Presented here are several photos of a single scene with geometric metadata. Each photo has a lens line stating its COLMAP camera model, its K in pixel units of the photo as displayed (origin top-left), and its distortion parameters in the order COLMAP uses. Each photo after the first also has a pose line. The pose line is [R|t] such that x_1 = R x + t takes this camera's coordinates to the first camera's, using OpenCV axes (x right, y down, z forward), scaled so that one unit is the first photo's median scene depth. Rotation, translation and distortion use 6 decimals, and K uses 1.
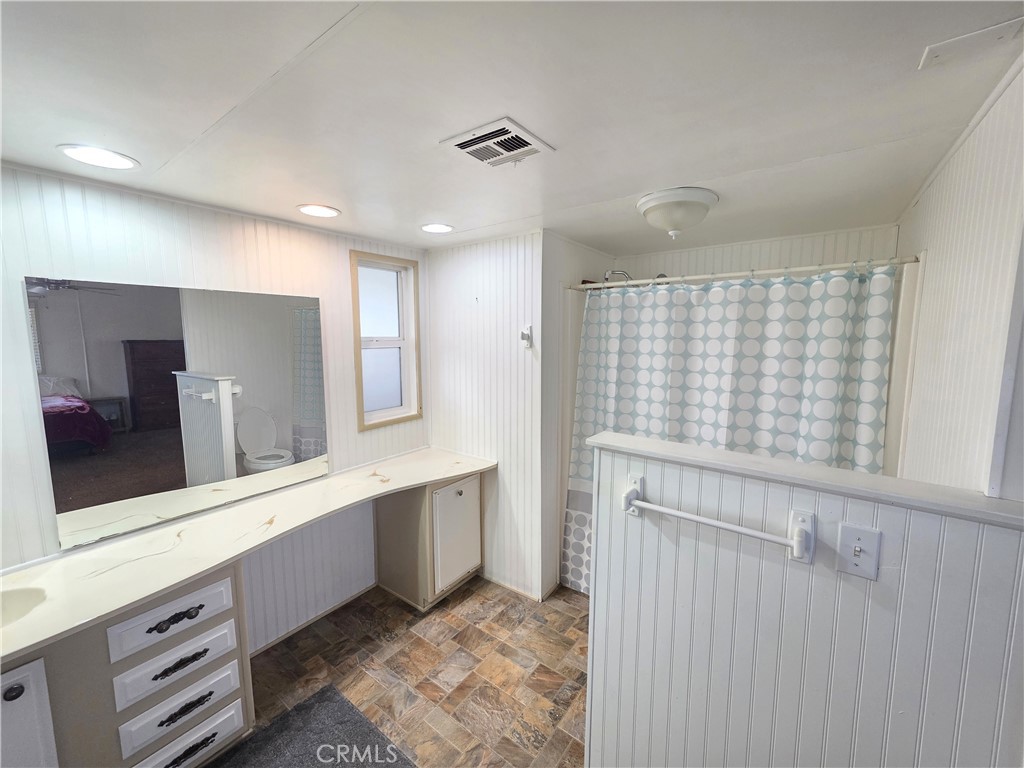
lens RADIAL K [[408.1, 0, 513.6], [0, 408.1, 377.8], [0, 0, 1]] dist [-0.001133, 0.002238]
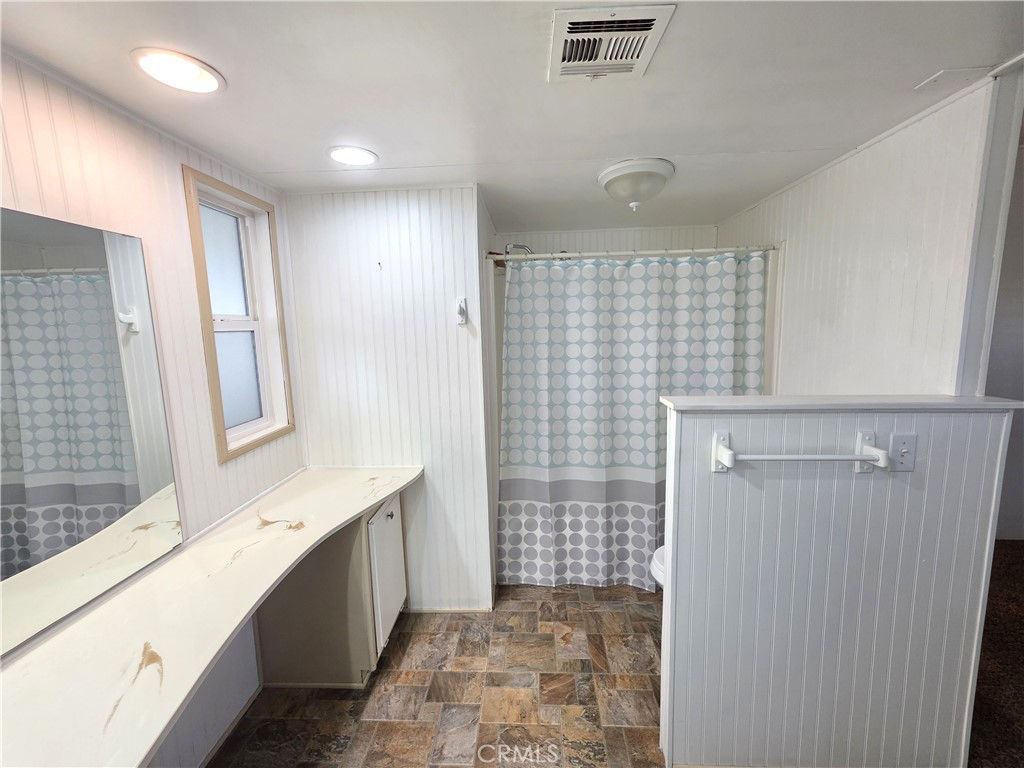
lens RADIAL K [[408.1, 0, 513.6], [0, 408.1, 377.8], [0, 0, 1]] dist [-0.001133, 0.002238]
pose [[0.829392, -0.089241, 0.551493, -0.368804], [0.081498, 0.995926, 0.038594, 0.013639], [-0.552691, 0.012936, 0.833286, 0.245122]]
